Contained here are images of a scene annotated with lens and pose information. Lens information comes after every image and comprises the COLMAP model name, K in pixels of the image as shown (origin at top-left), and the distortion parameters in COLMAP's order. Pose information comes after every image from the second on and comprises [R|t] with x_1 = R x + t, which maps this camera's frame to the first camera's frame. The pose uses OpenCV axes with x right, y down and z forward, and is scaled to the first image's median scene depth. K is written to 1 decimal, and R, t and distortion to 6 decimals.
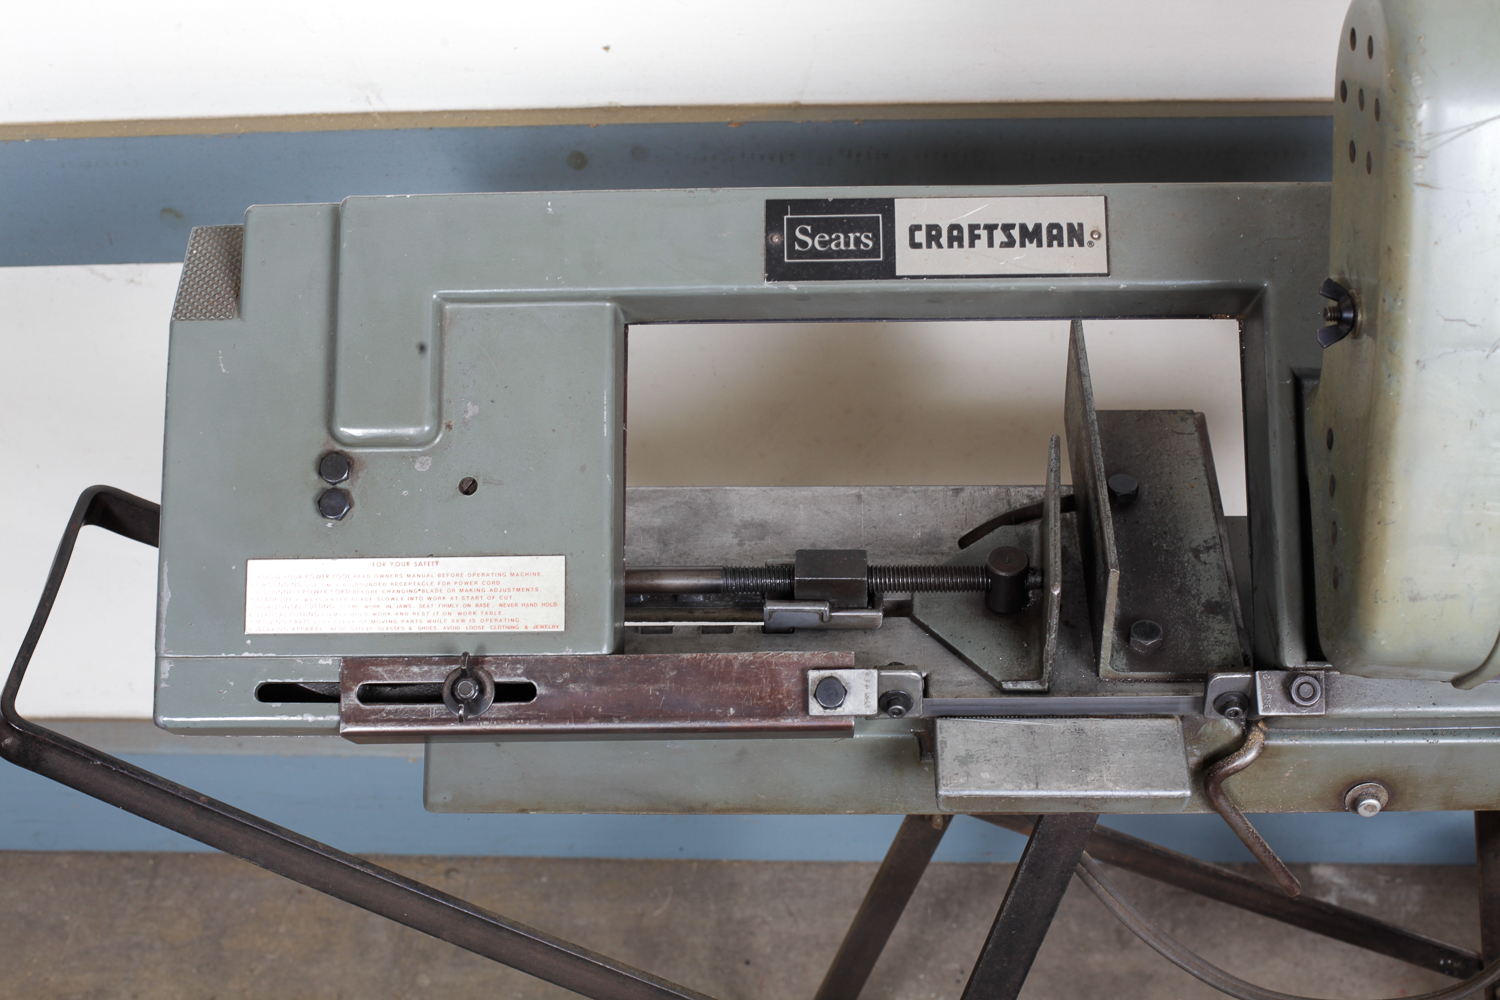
lens RADIAL K [[2235.3, 0, 750.7], [0, 2235.3, 500.5], [0, 0, 1]] dist [-0.150835, 0.000000]
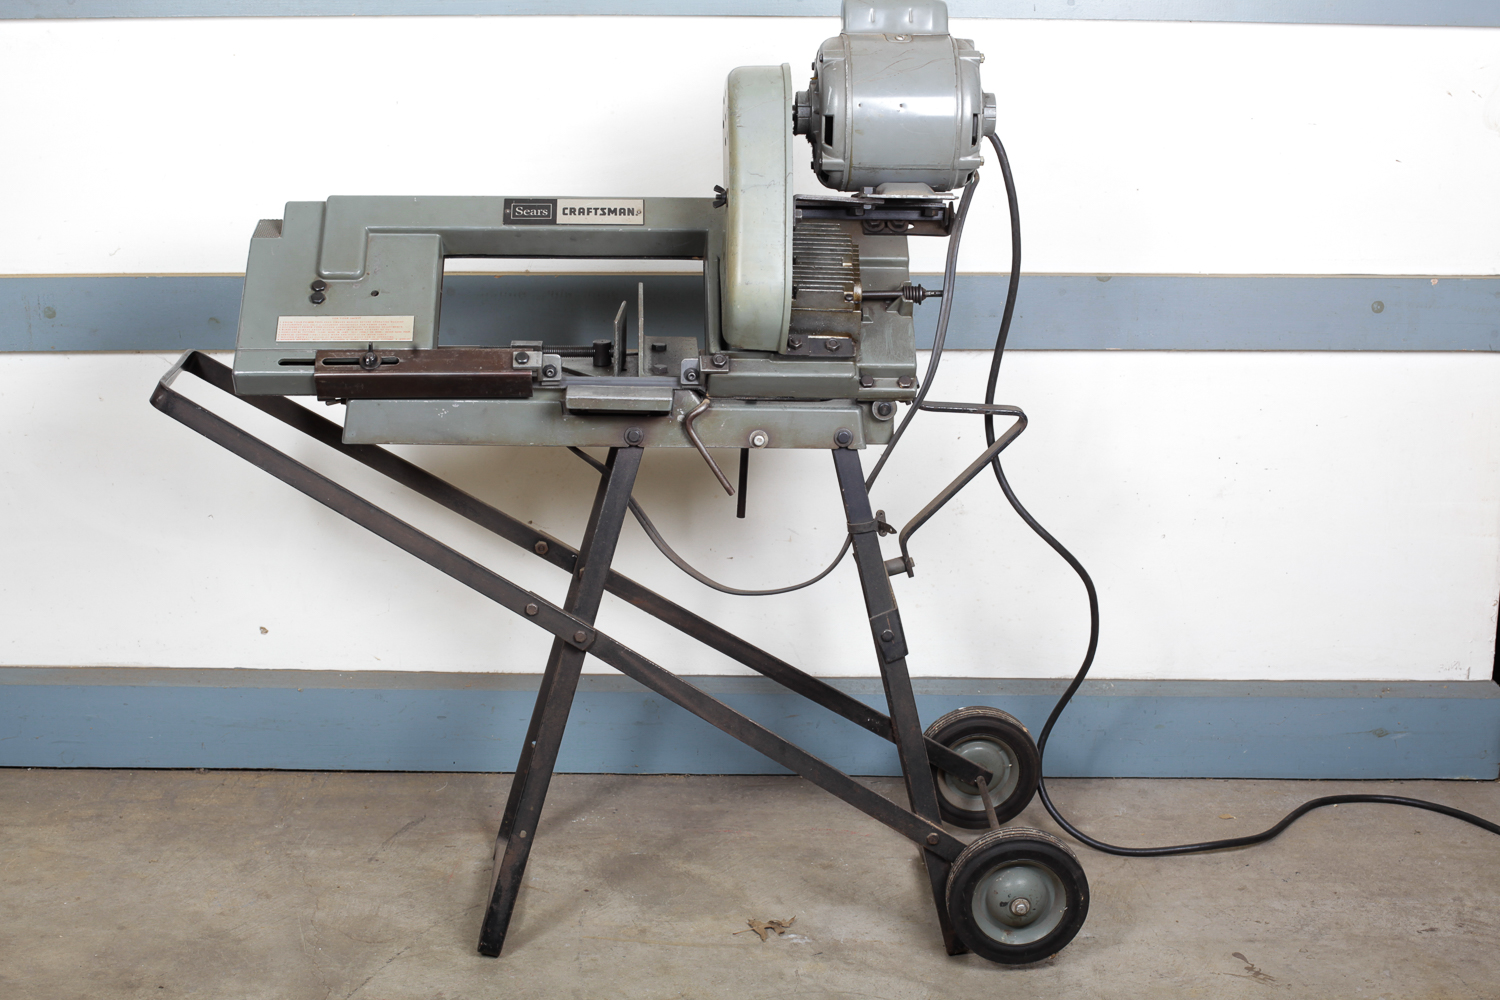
lens RADIAL K [[2235.3, 0, 749.1], [0, 2235.3, 499.8], [0, 0, 1]] dist [-0.150835, 0.000000]
pose [[0.996274, 0.029047, 0.081209, 0.085784], [0.006563, 0.913320, -0.407189, 1.167069], [-0.085998, 0.406205, 0.909726, -1.111231]]
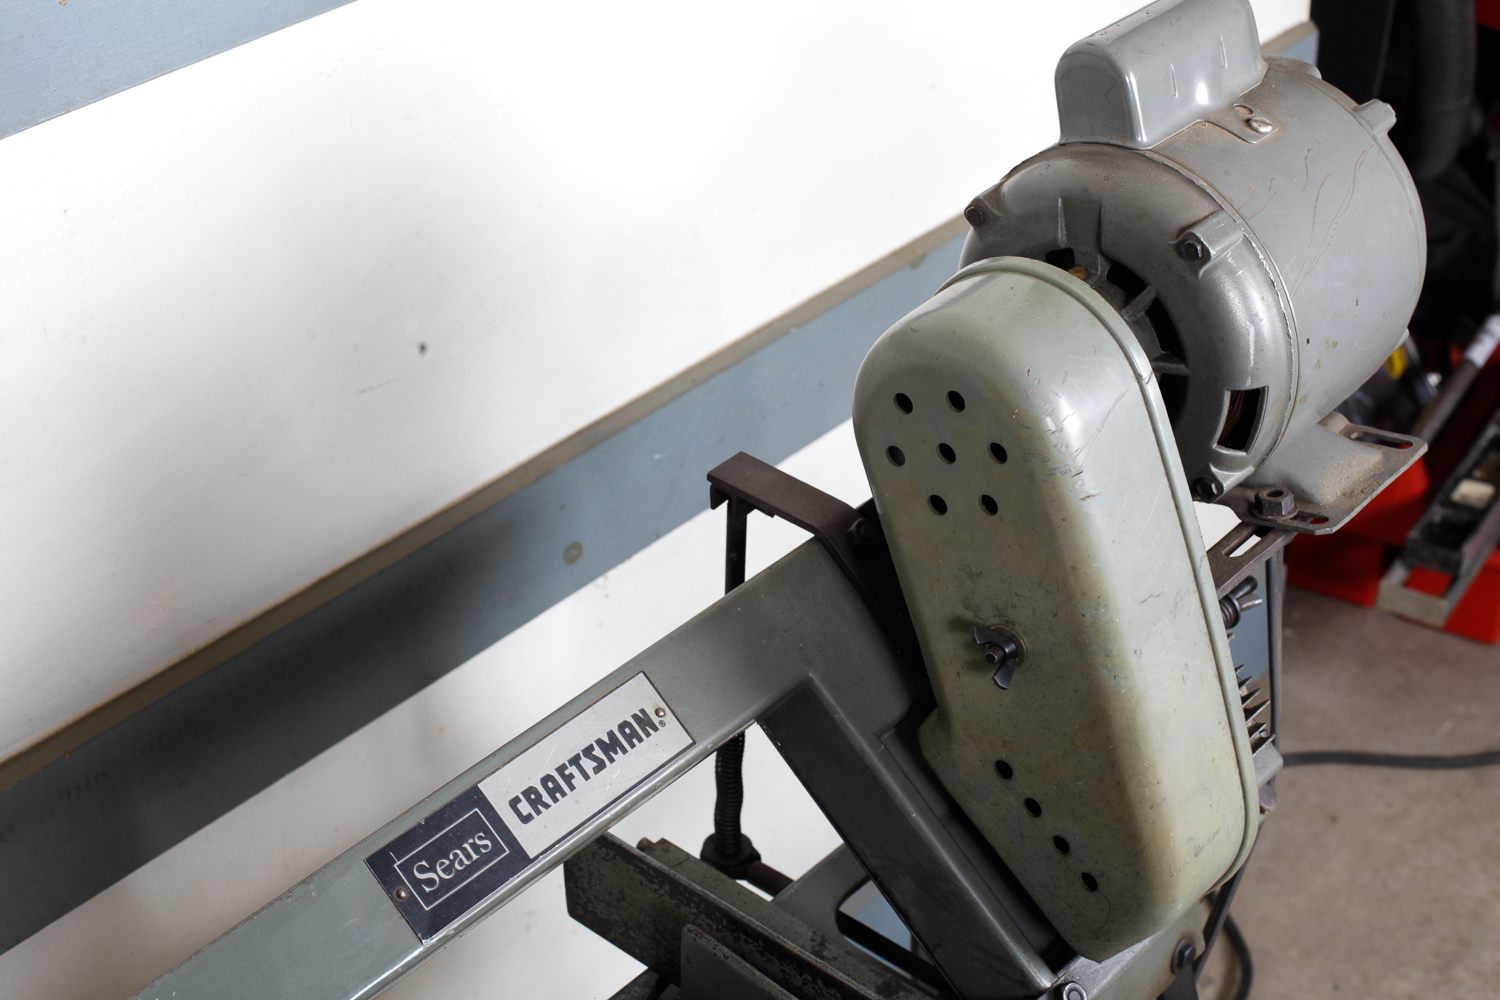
lens RADIAL K [[2235.3, 0, 748.9], [0, 2235.3, 499.0], [0, 0, 1]] dist [-0.150835, 0.000000]
pose [[0.642969, -0.402076, 0.651864, -0.392150], [0.495980, 0.867133, 0.045644, -0.220669], [-0.583605, 0.293964, 0.756961, 0.245743]]
